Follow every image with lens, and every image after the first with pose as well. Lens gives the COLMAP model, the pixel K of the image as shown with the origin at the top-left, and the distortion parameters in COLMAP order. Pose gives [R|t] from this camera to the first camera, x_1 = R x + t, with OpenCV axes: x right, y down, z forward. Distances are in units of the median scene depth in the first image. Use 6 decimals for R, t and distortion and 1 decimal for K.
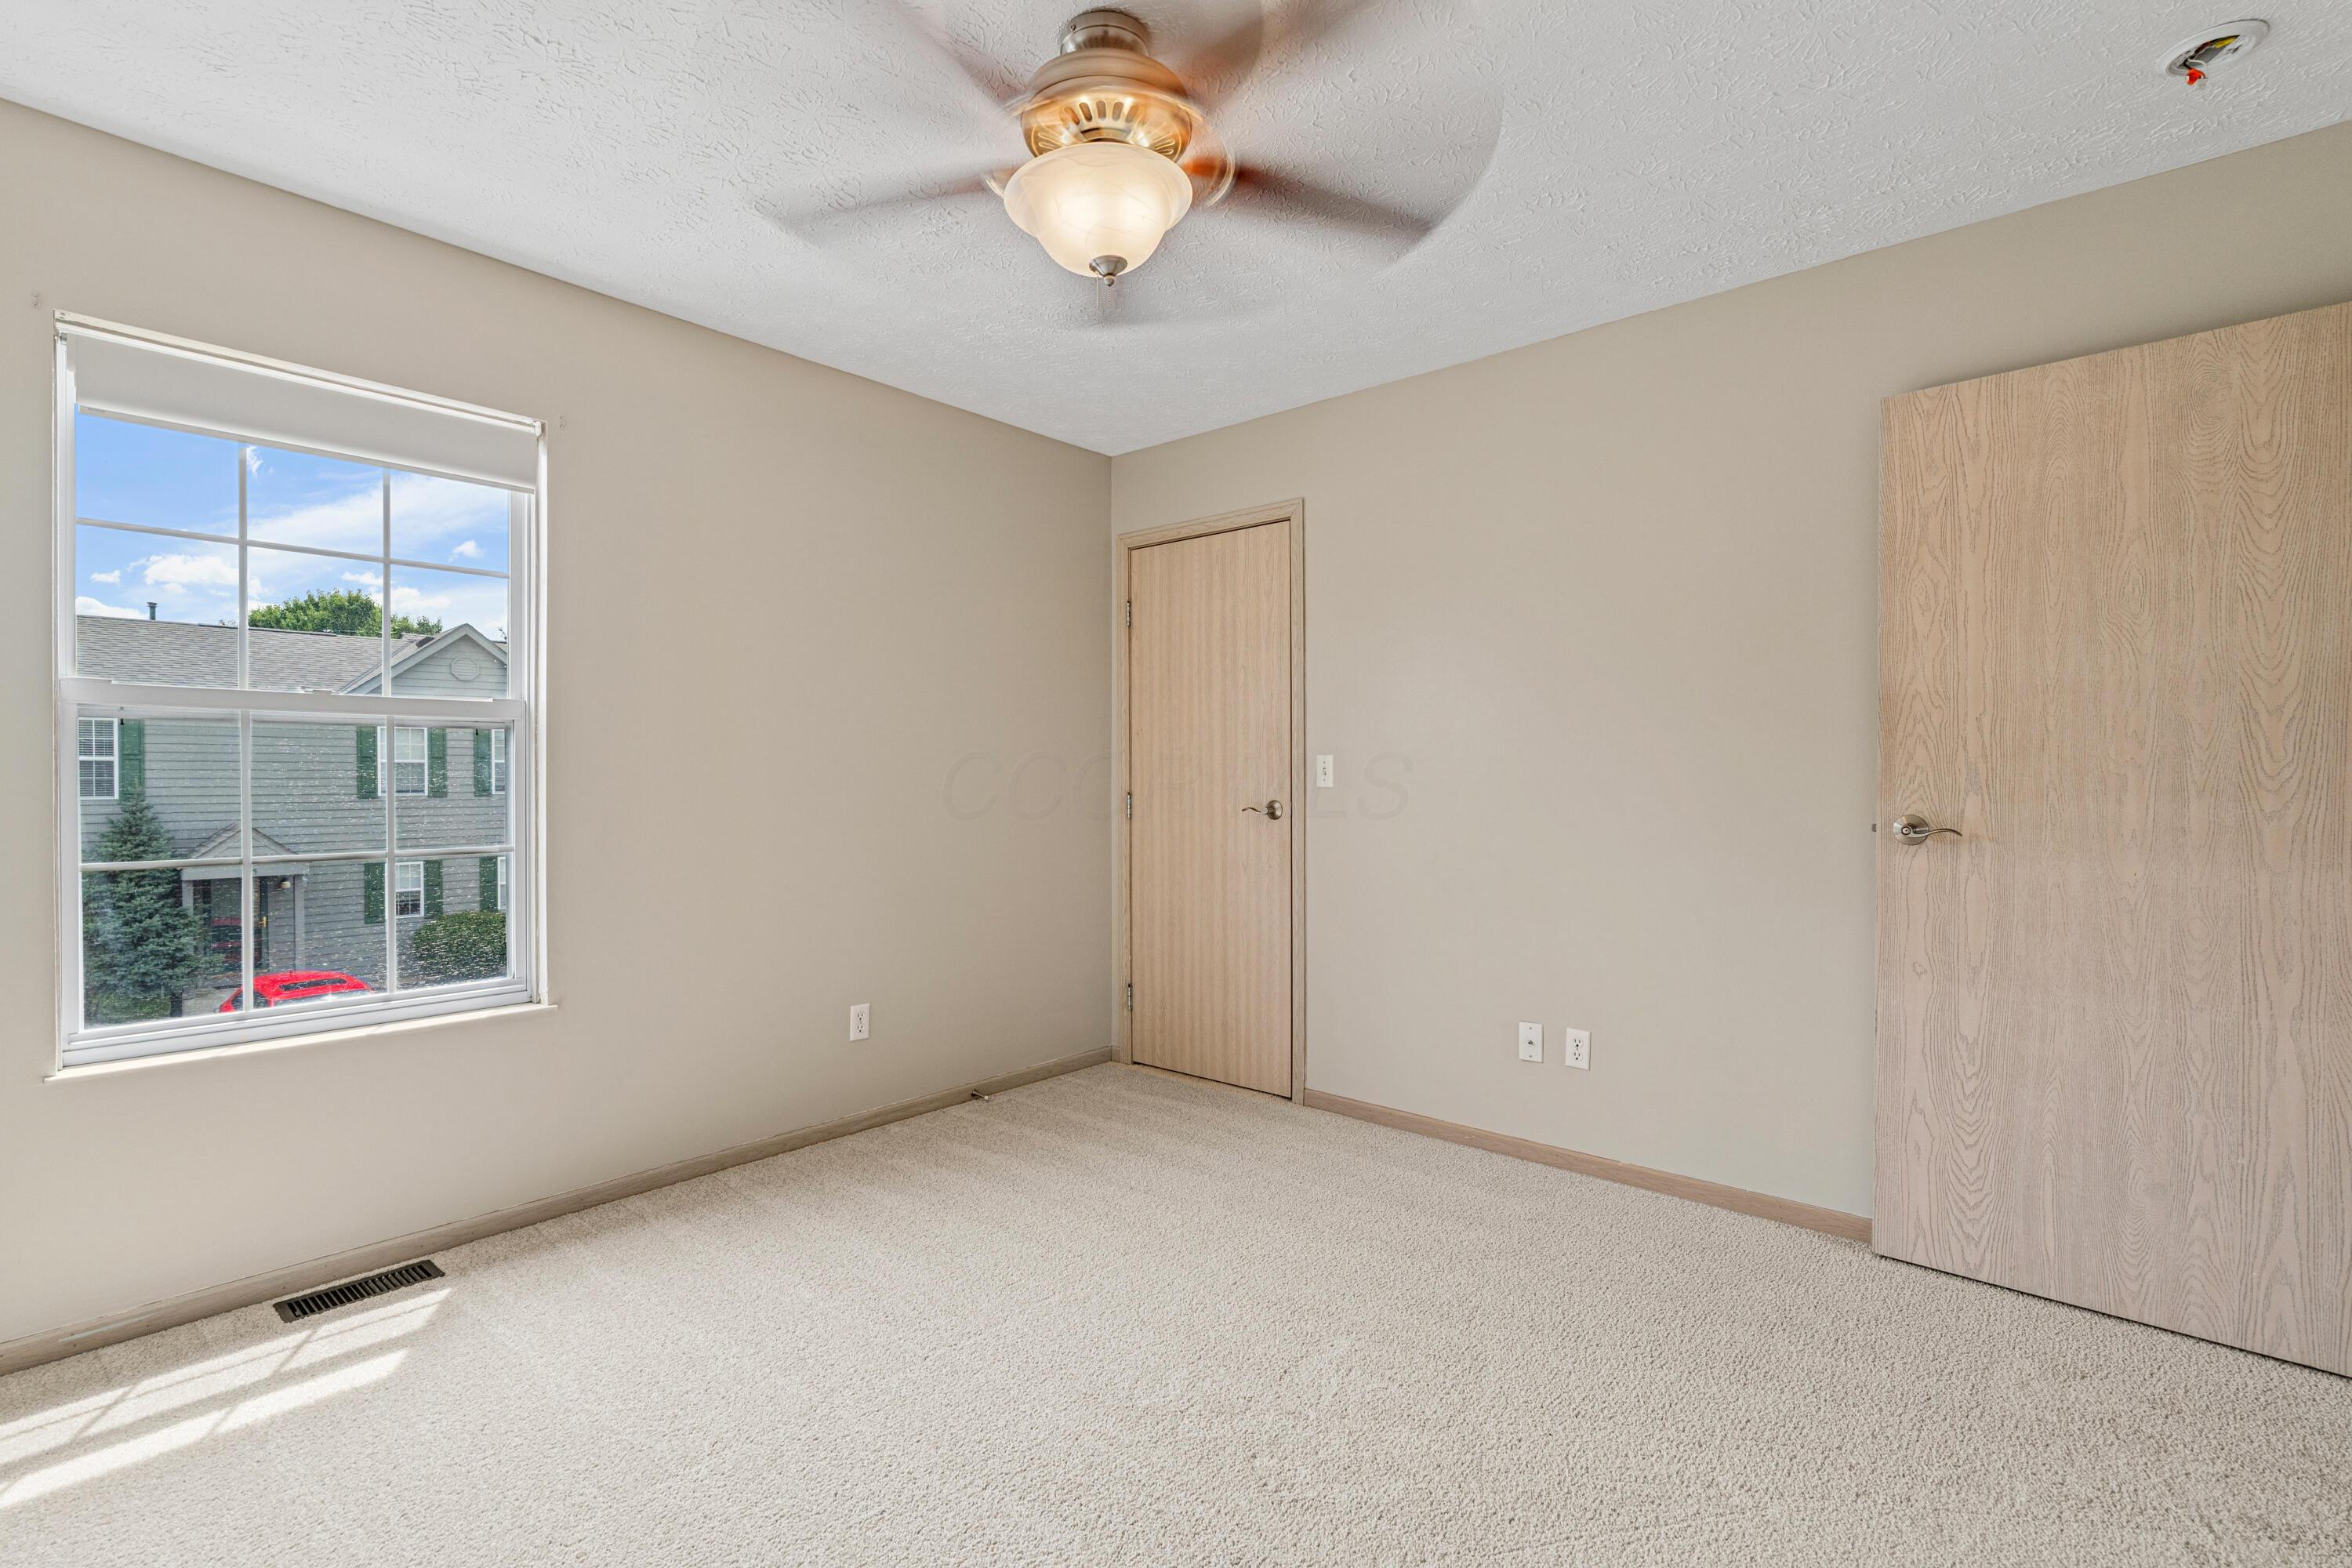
lens RADIAL K [[1043.9, 0, 1174.2], [0, 1043.9, 790.3], [0, 0, 1]] dist [-0.000266, 0.000261]
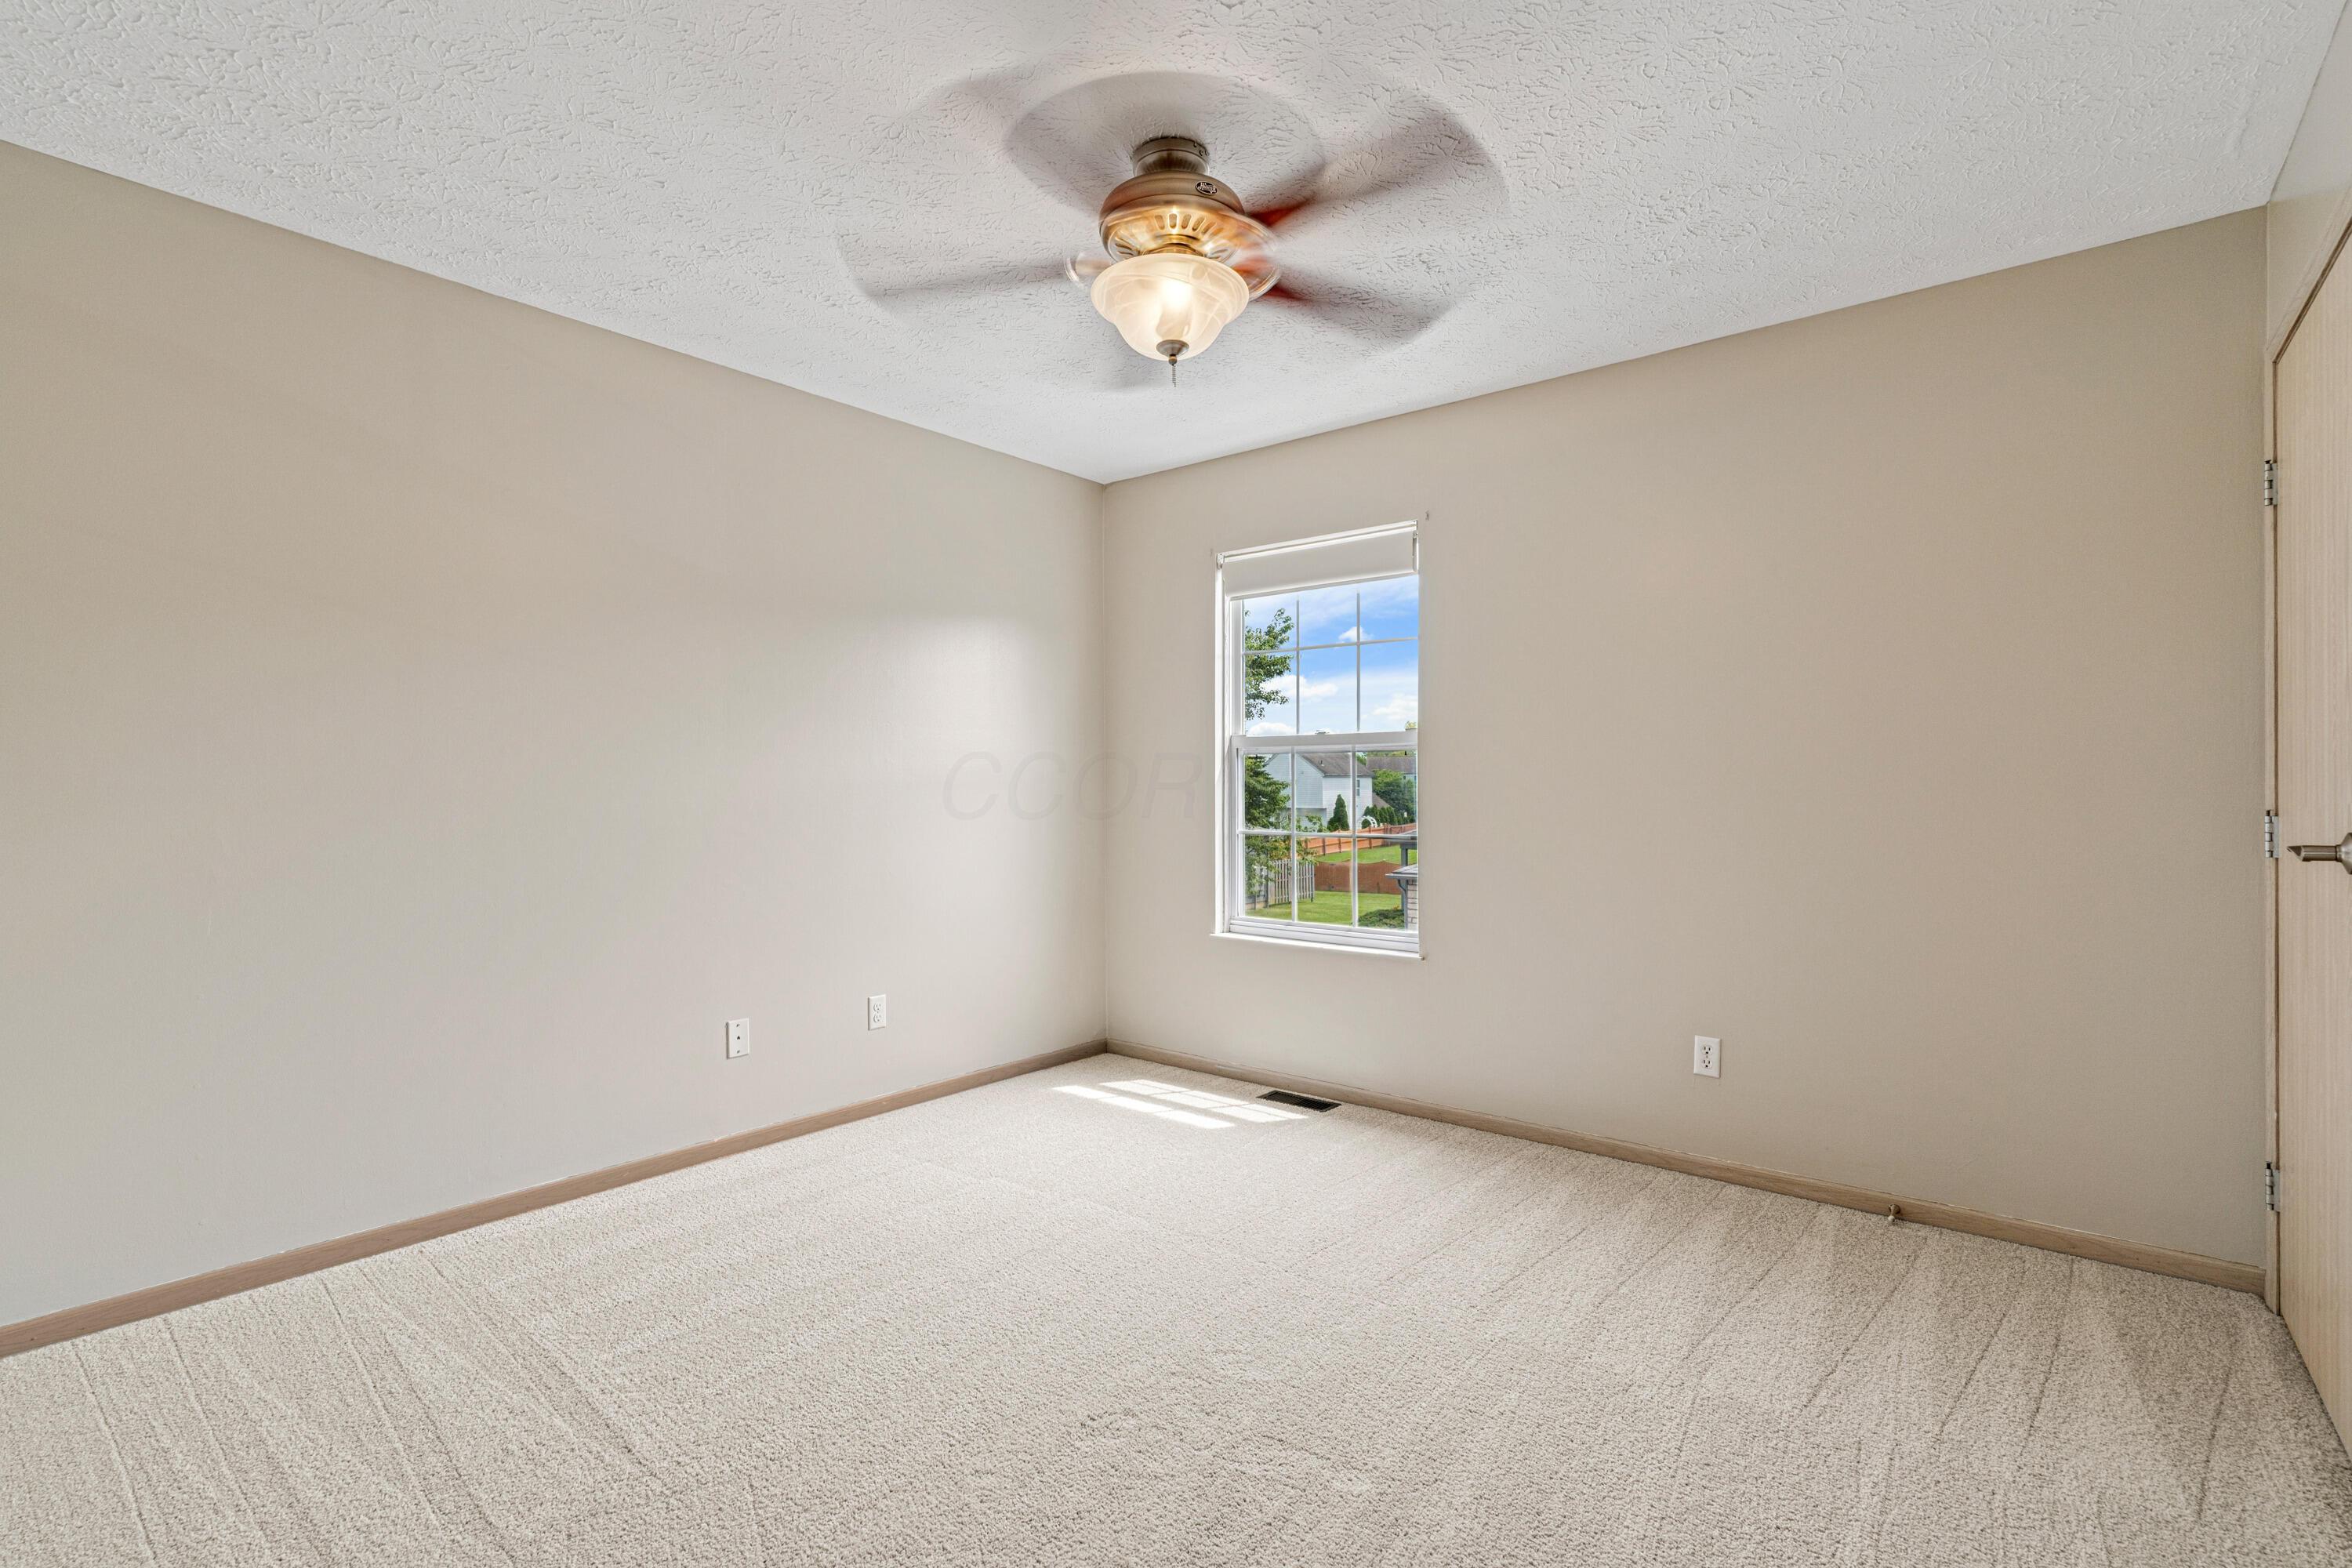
lens RADIAL K [[1043.9, 0, 1174.2], [0, 1043.9, 790.3], [0, 0, 1]] dist [-0.000266, 0.000261]
pose [[0.056026, 0.000113, -0.998429, 0.715128], [-0.011211, 0.999937, -0.000516, -0.002433], [0.998366, 0.011222, 0.056024, 0.608895]]
